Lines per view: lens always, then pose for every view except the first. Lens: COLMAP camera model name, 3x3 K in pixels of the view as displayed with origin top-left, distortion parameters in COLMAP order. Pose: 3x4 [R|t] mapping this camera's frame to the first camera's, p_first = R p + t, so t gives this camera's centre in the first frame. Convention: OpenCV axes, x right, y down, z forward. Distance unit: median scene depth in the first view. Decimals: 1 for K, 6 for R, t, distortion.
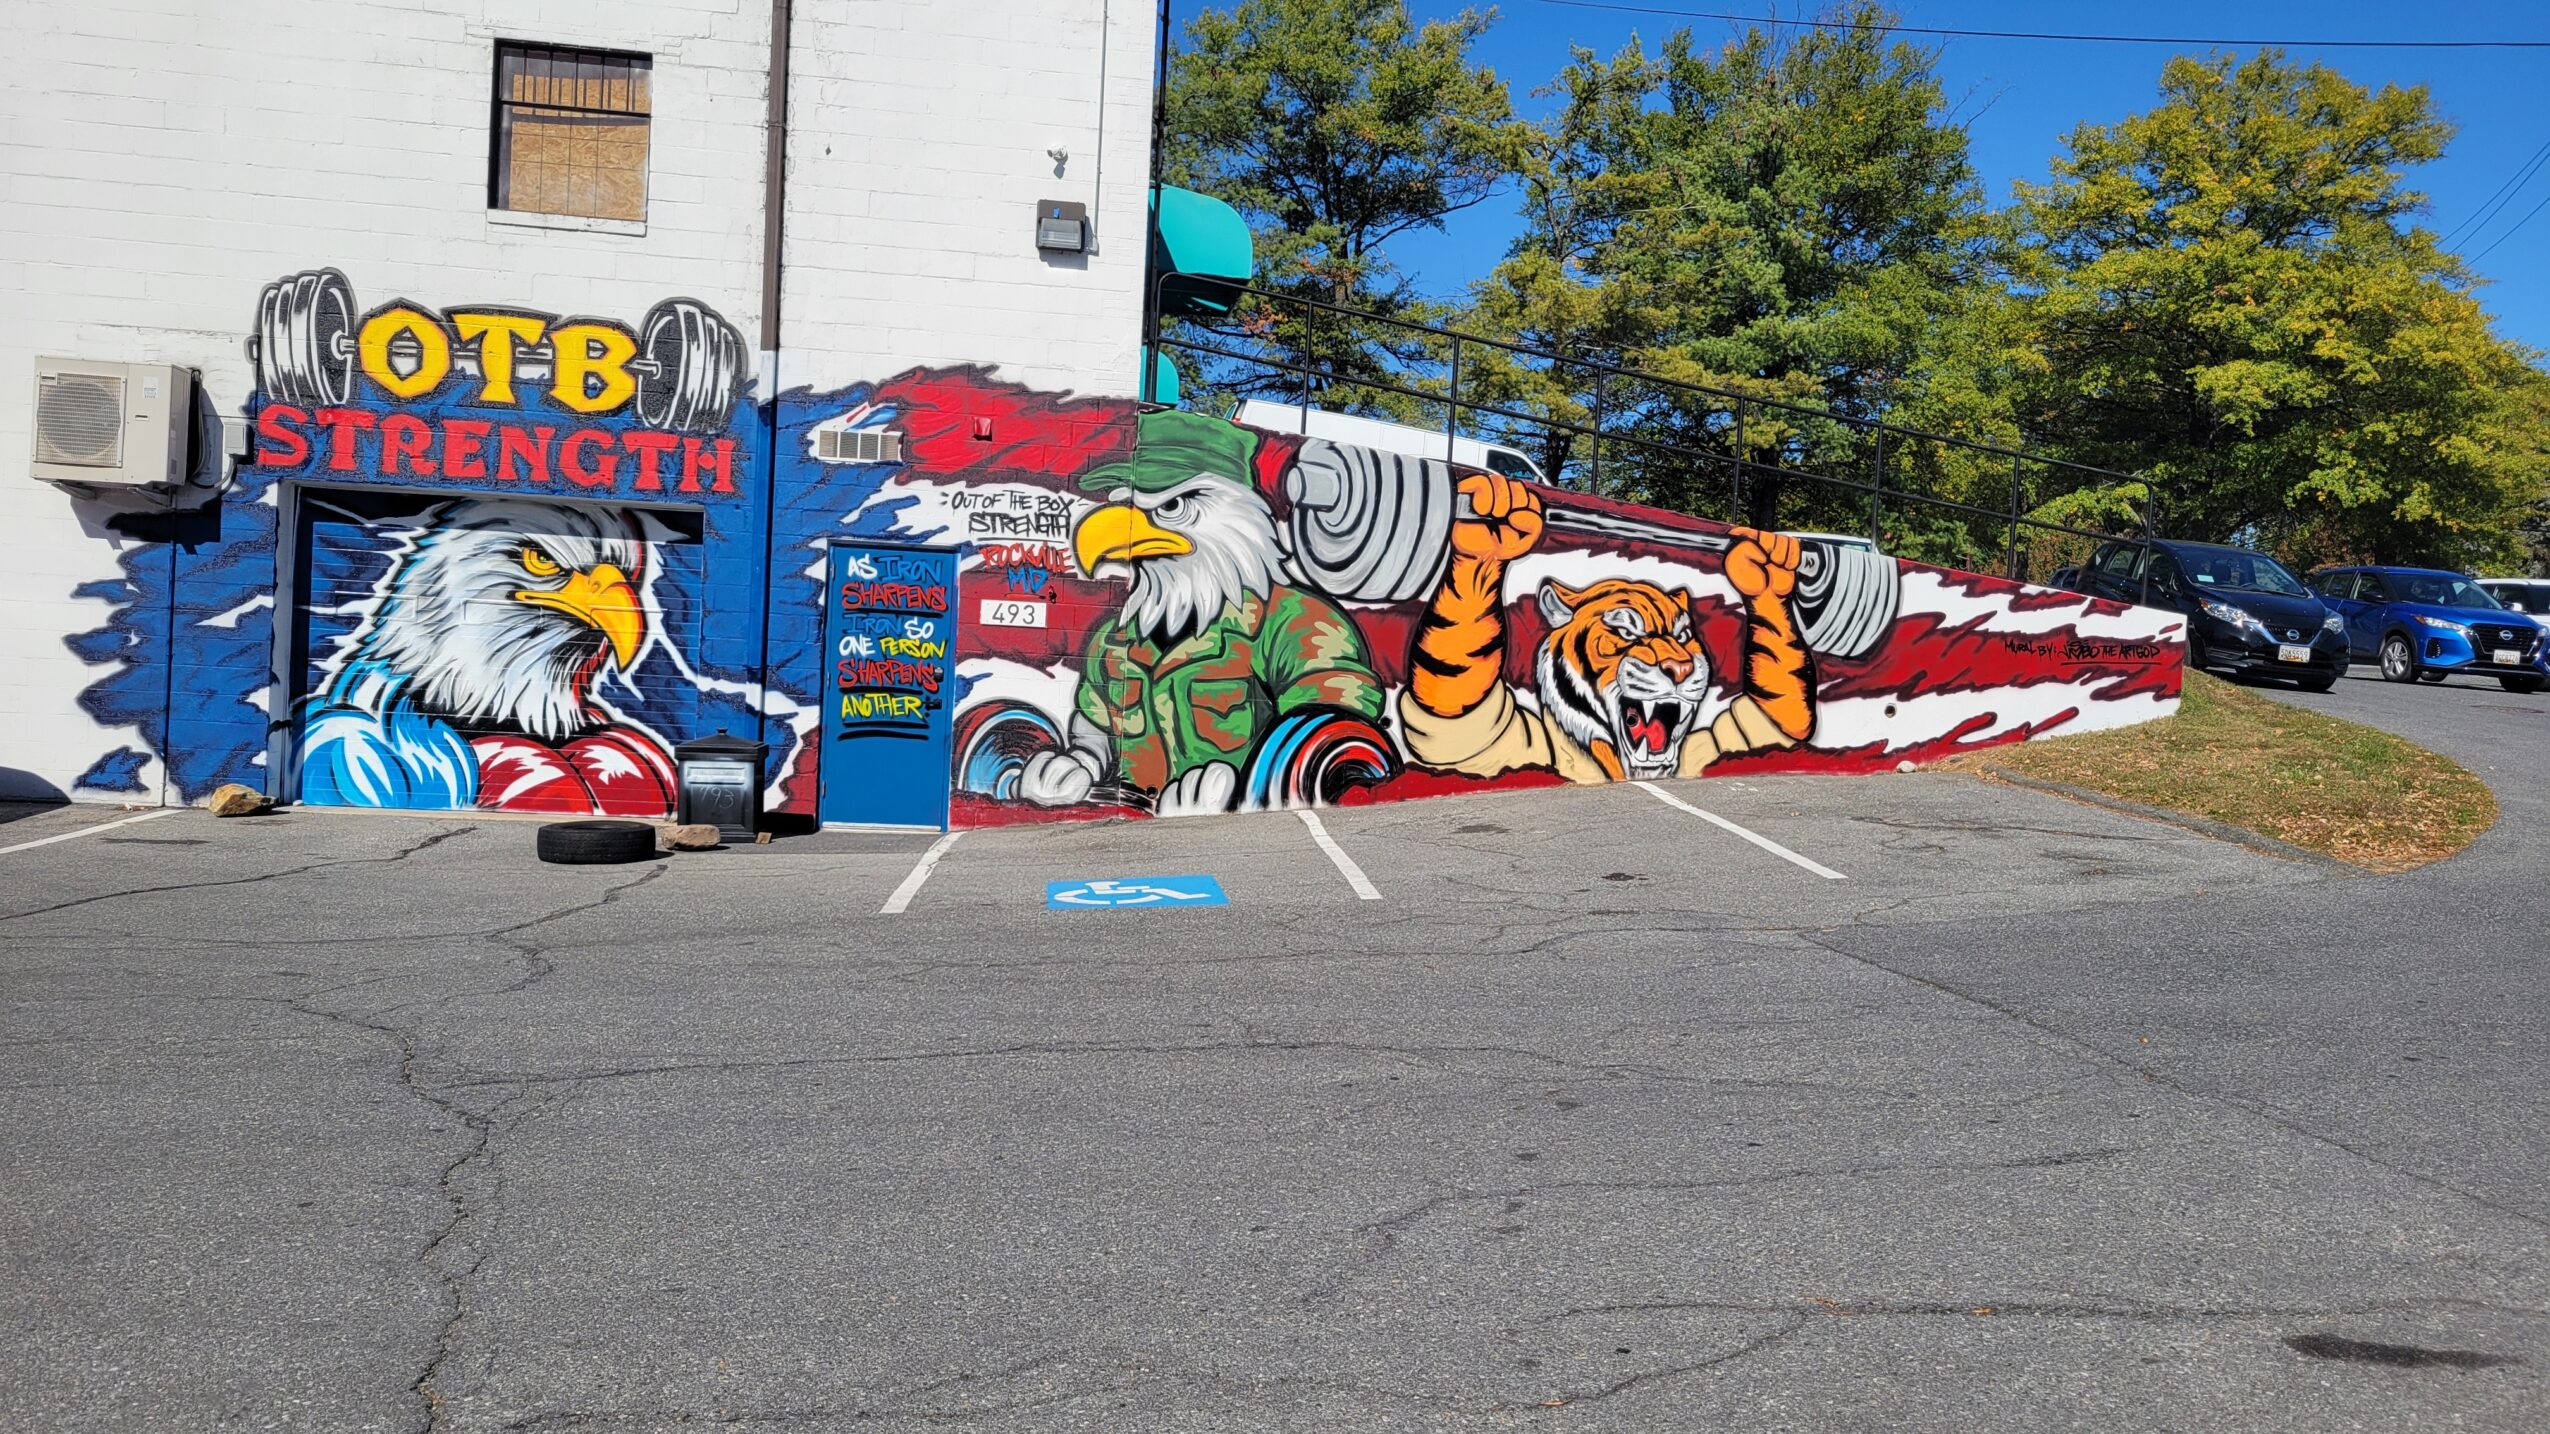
lens RADIAL K [[1886.7, 0, 1275.0], [0, 1886.7, 717.0], [0, 0, 1]] dist [0.045505, -0.003115]
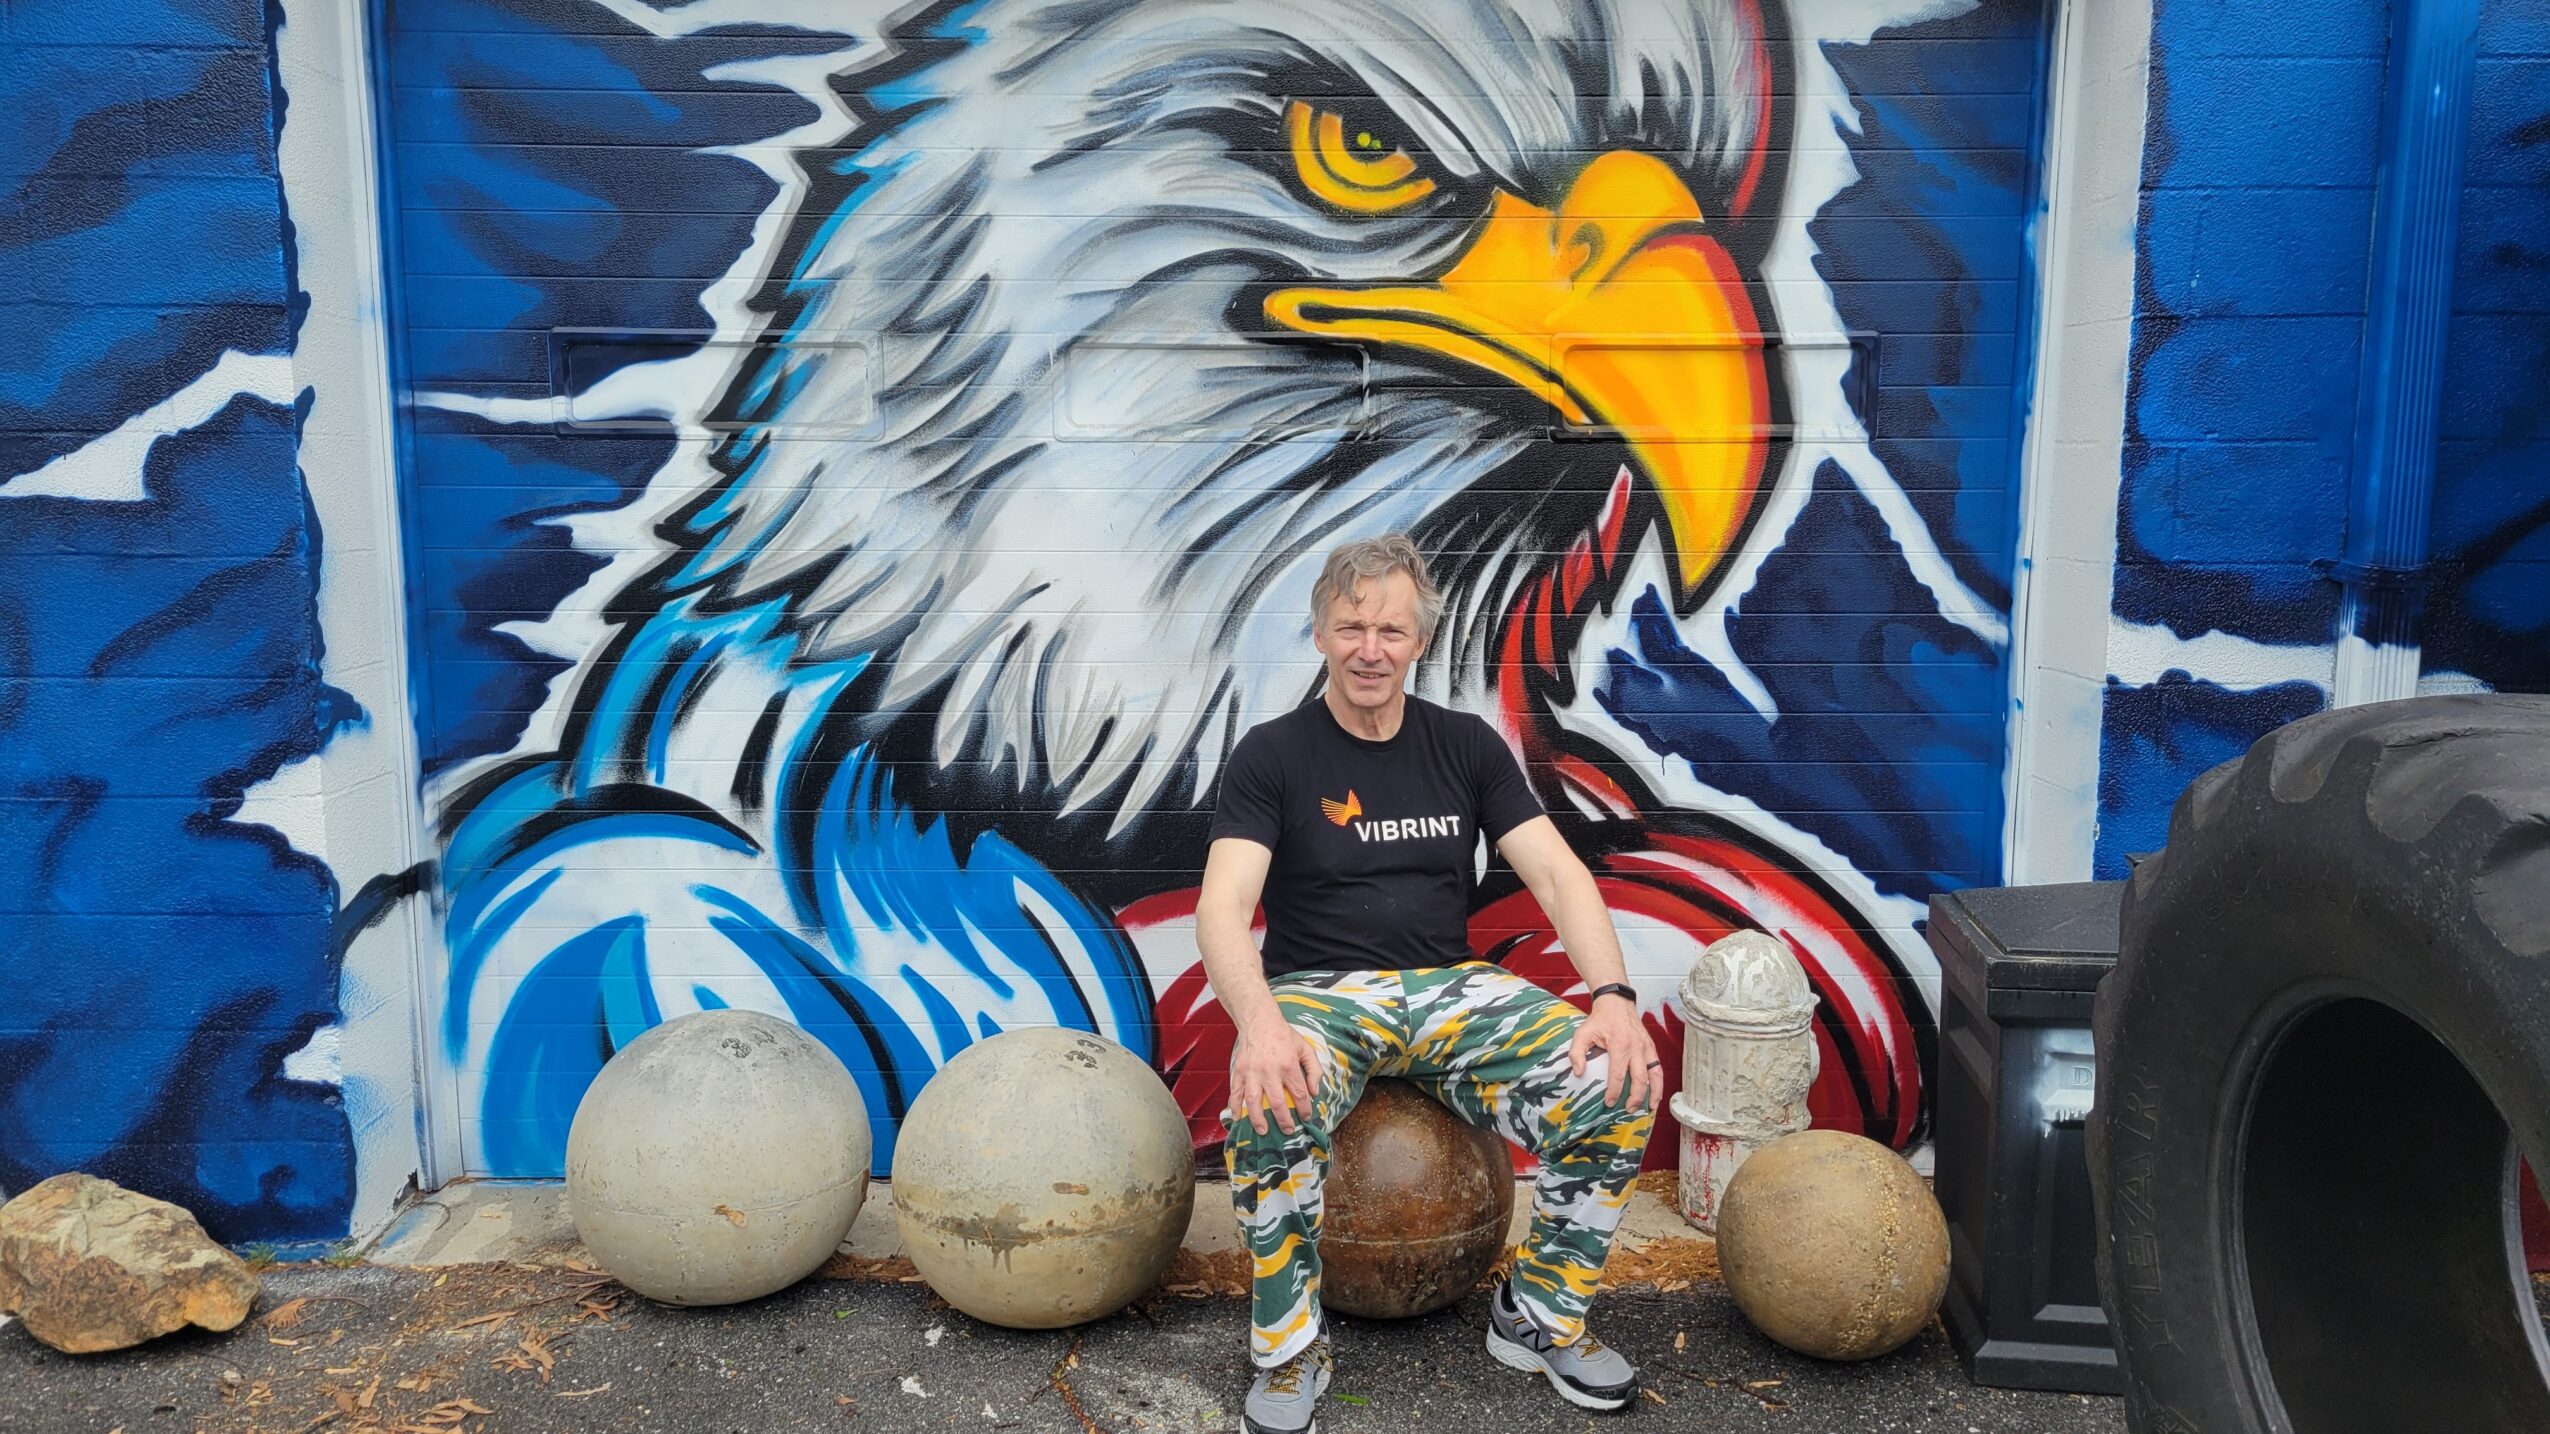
lens RADIAL K [[1886.7, 0, 1275.0], [0, 1886.7, 717.0], [0, 0, 1]] dist [0.045505, -0.003115]
pose [[0.992322, -0.031046, -0.119724, -0.369027], [0.044635, 0.992643, 0.112550, -0.039310], [0.115349, -0.117030, 0.986407, 0.754940]]
